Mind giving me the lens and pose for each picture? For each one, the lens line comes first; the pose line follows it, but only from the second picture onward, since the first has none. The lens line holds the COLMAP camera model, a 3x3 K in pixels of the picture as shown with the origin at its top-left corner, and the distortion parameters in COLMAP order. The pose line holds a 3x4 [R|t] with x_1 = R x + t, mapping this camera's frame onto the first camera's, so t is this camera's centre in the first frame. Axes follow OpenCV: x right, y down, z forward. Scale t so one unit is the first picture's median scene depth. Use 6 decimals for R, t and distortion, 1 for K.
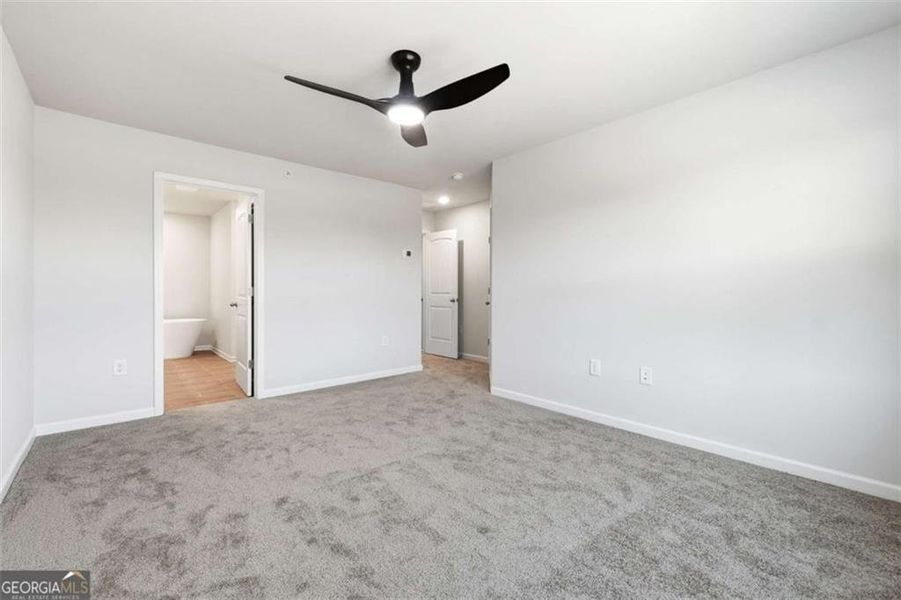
lens RADIAL K [[380.7, 0, 449.1], [0, 380.7, 289.4], [0, 0, 1]] dist [-0.006505, 0.001040]
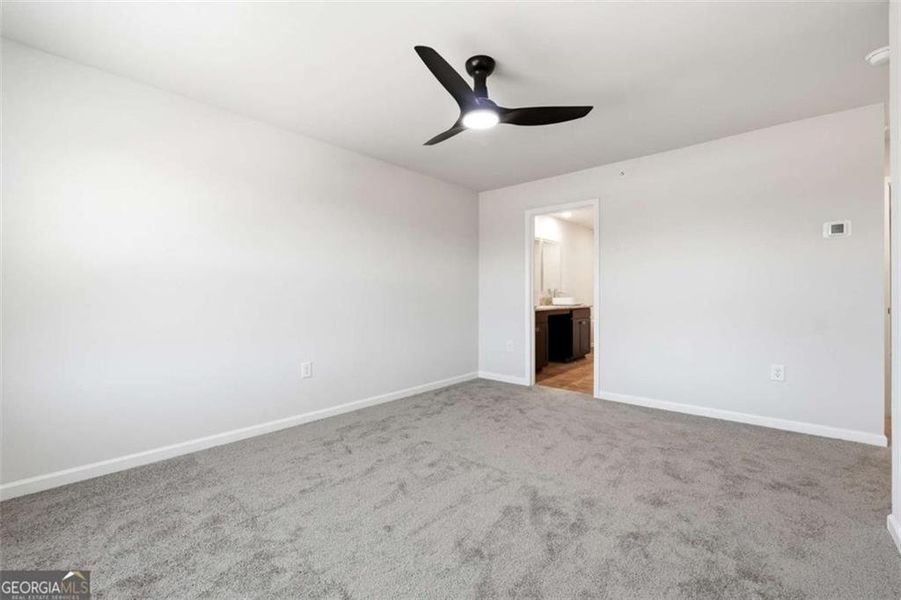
lens RADIAL K [[380.7, 0, 449.1], [0, 380.7, 289.4], [0, 0, 1]] dist [-0.006505, 0.001040]
pose [[0.112126, -0.020016, -0.993492, 0.639358], [0.006681, 0.999790, -0.019389, 0.005525], [0.993672, -0.004464, 0.112236, 0.593806]]
